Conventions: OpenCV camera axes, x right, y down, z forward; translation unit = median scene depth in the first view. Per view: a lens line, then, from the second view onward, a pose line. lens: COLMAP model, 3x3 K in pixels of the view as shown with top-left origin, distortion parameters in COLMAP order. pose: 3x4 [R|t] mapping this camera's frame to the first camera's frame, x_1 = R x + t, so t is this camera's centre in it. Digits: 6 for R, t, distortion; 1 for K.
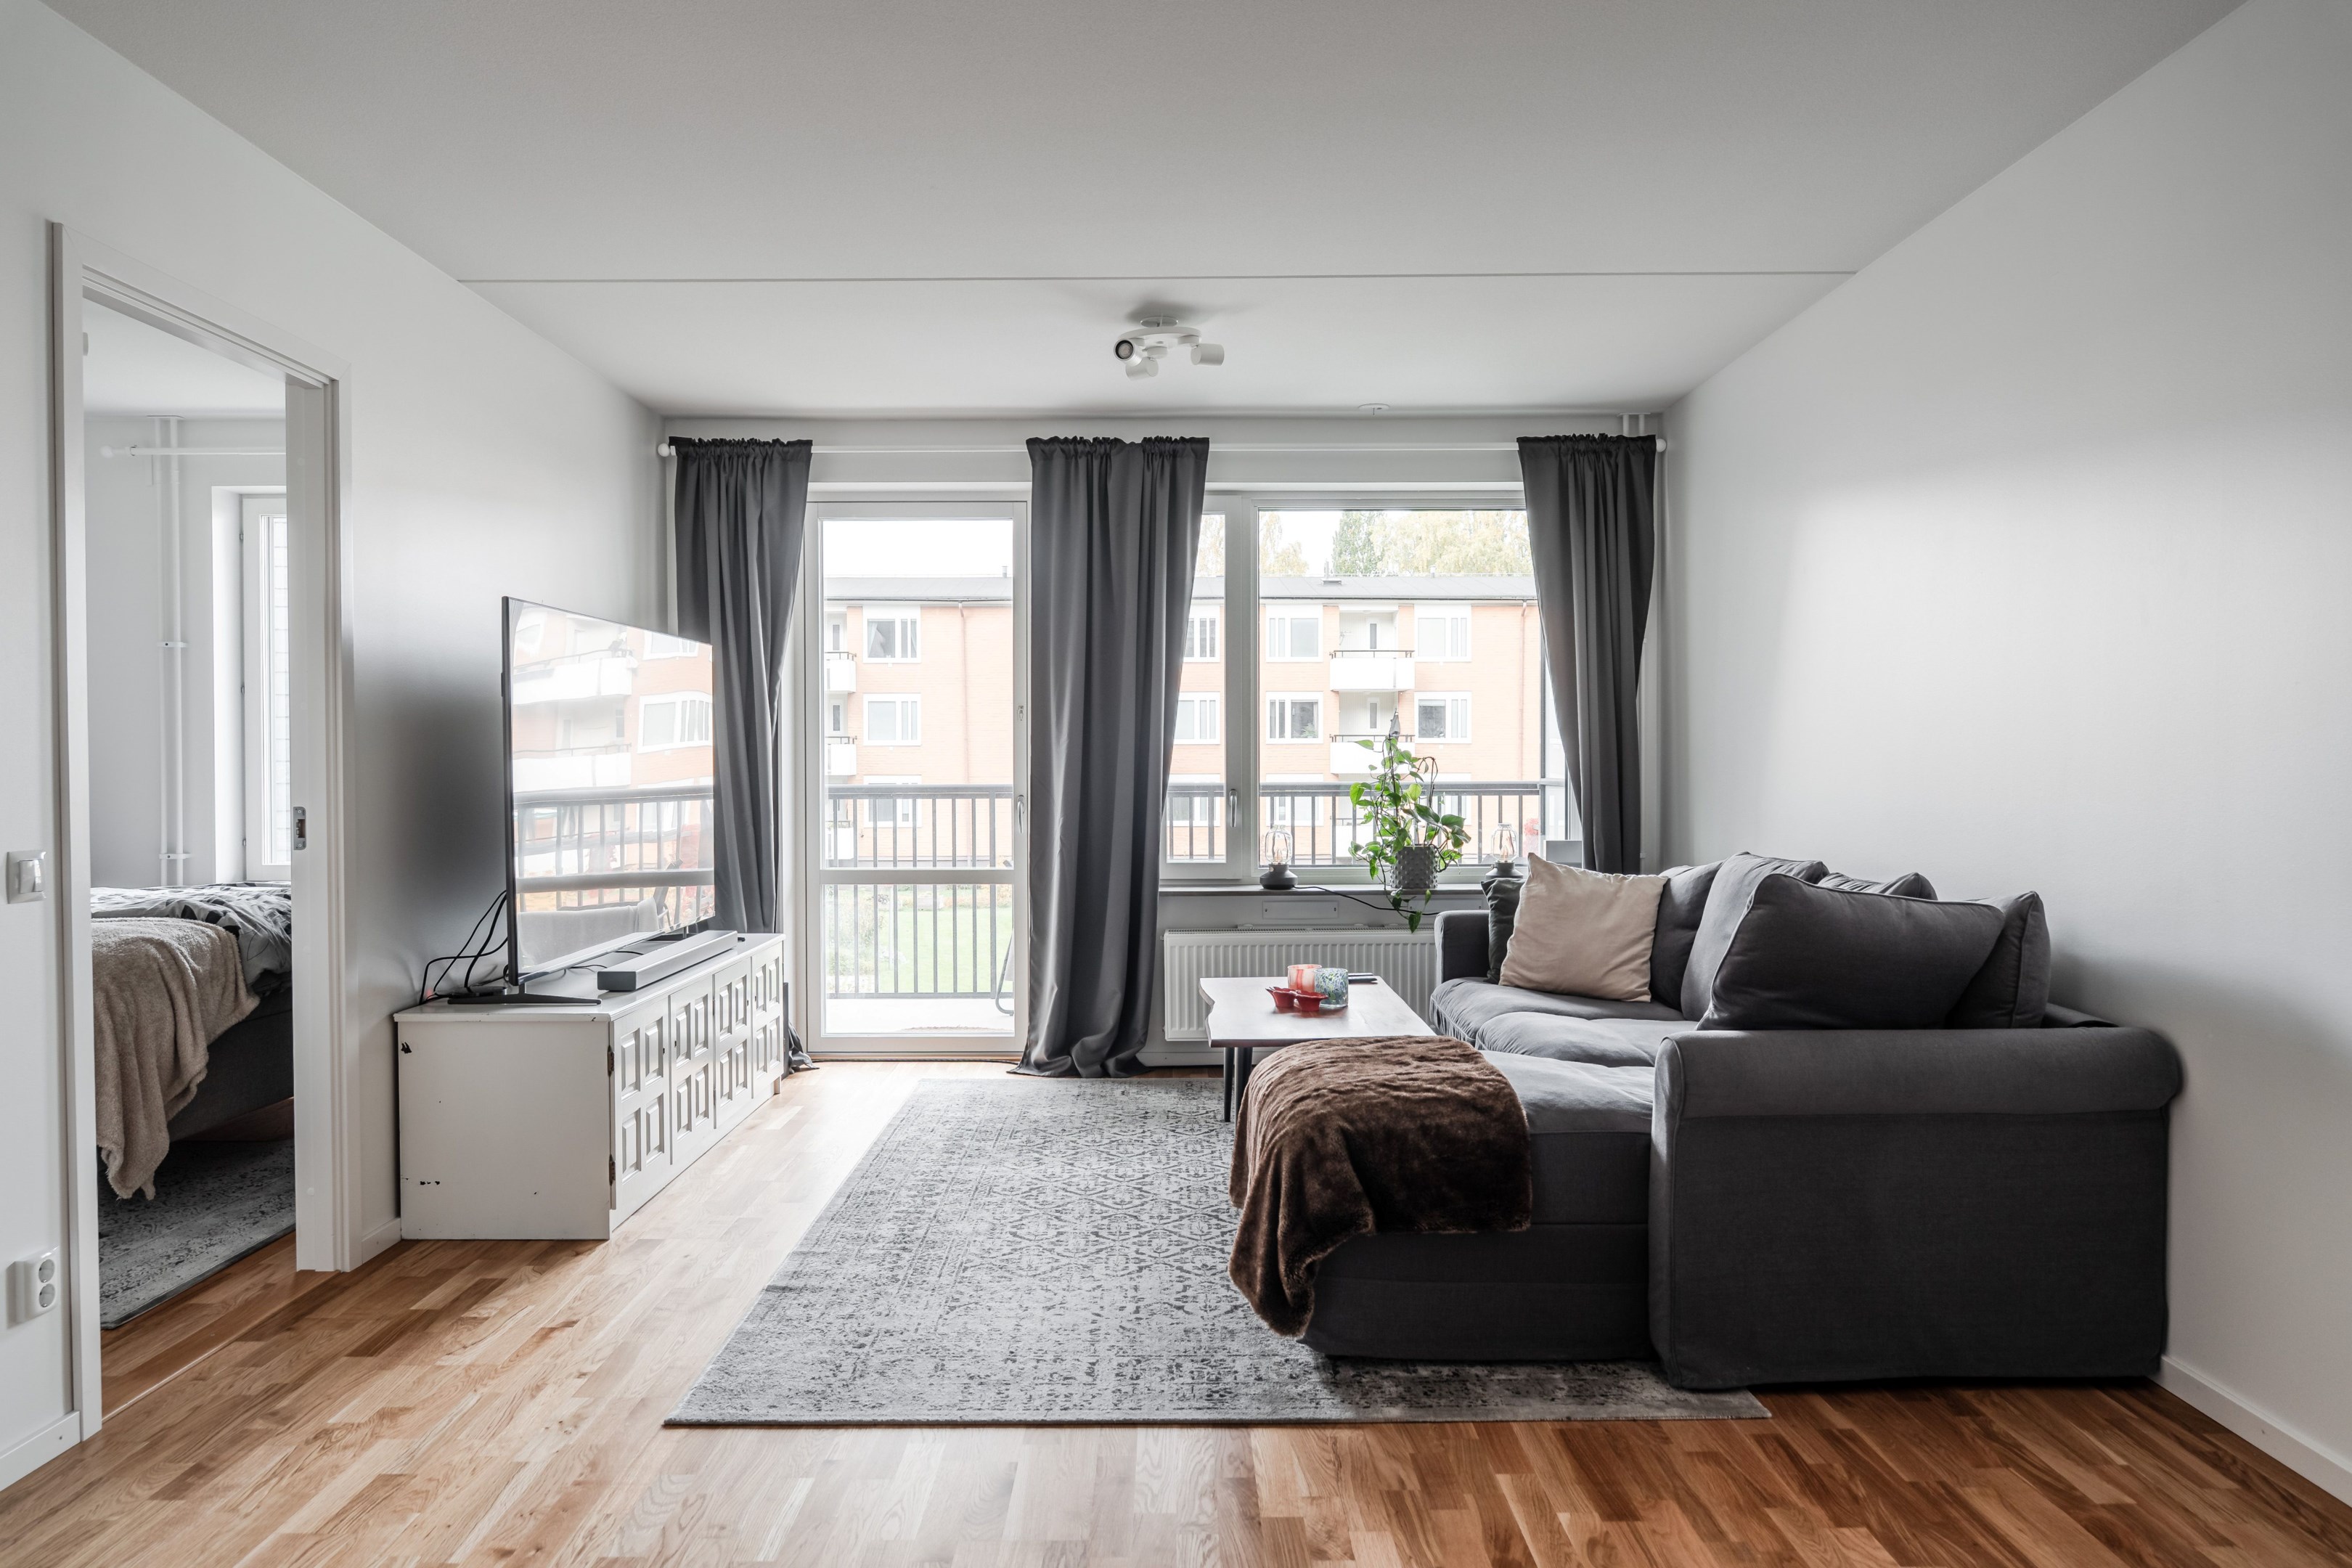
lens RADIAL K [[1555.0, 0, 1168.9], [0, 1555.0, 807.0], [0, 0, 1]] dist [-0.023515, 0.007415]
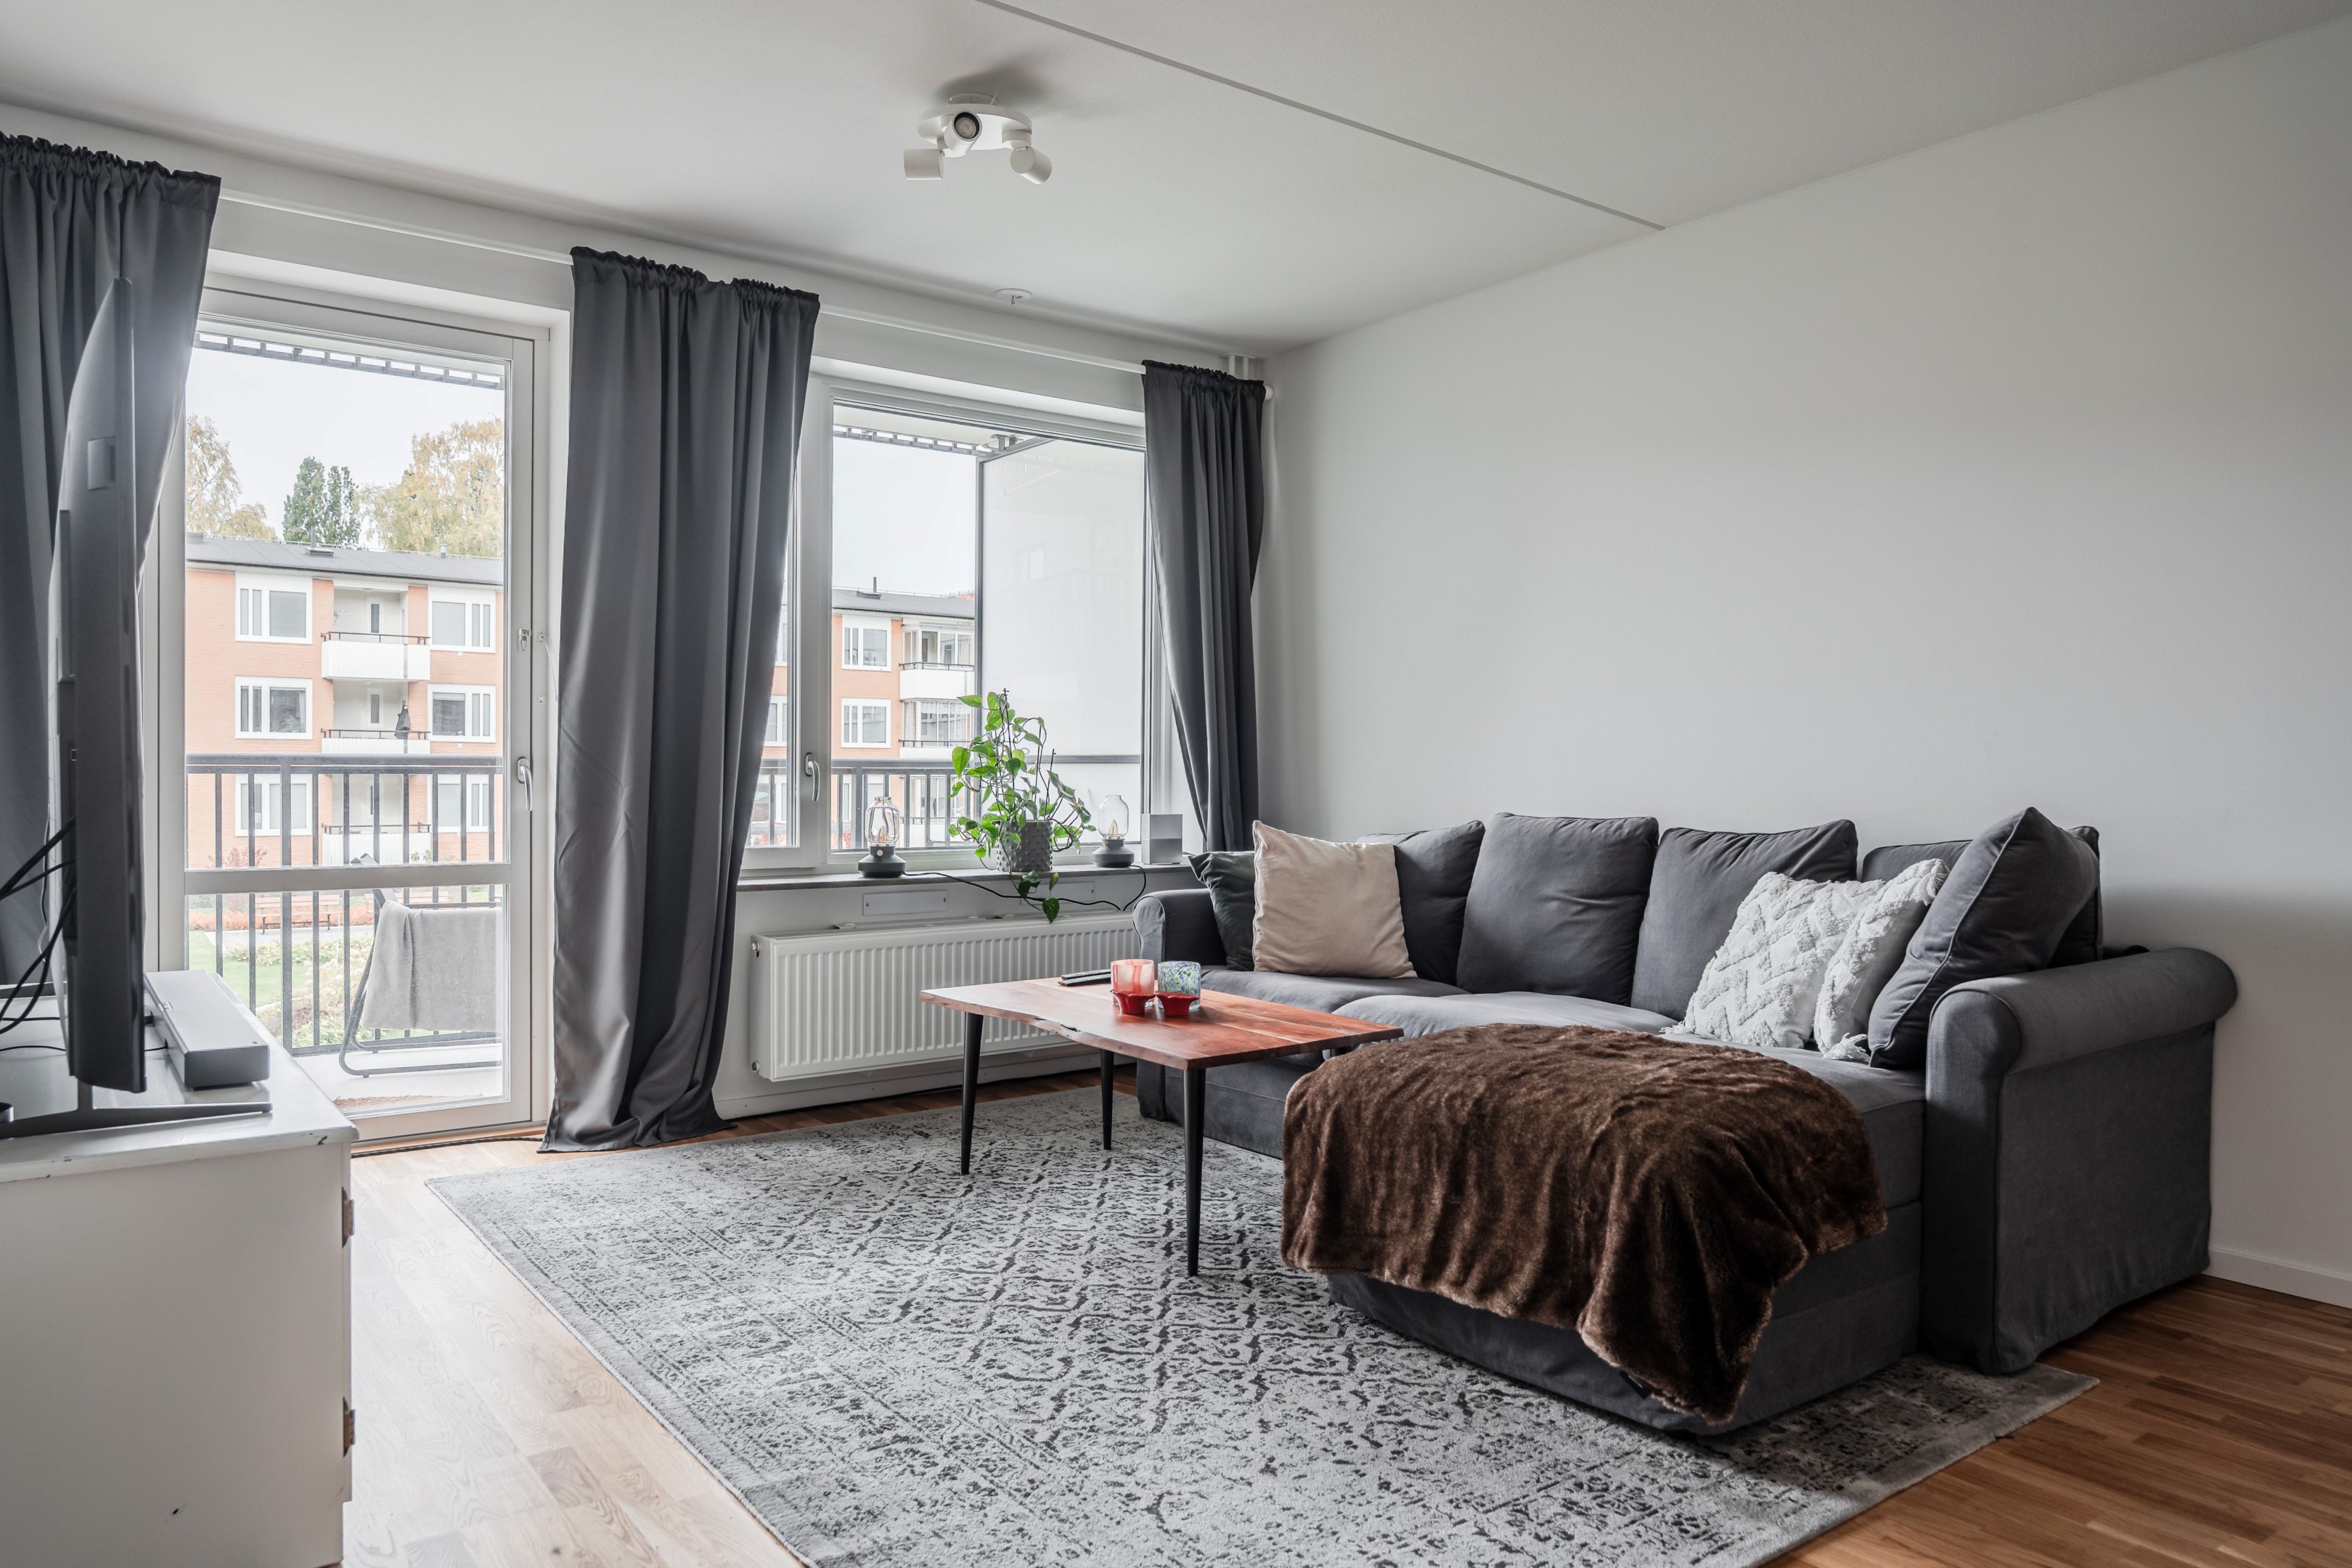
lens RADIAL K [[1555.0, 0, 1168.9], [0, 1555.0, 807.0], [0, 0, 1]] dist [-0.023515, 0.007415]
pose [[0.801242, -0.004805, 0.598322, -0.392310], [0.007844, 0.999966, -0.002474, 0.026958], [-0.598289, 0.006675, 0.801252, 0.369685]]
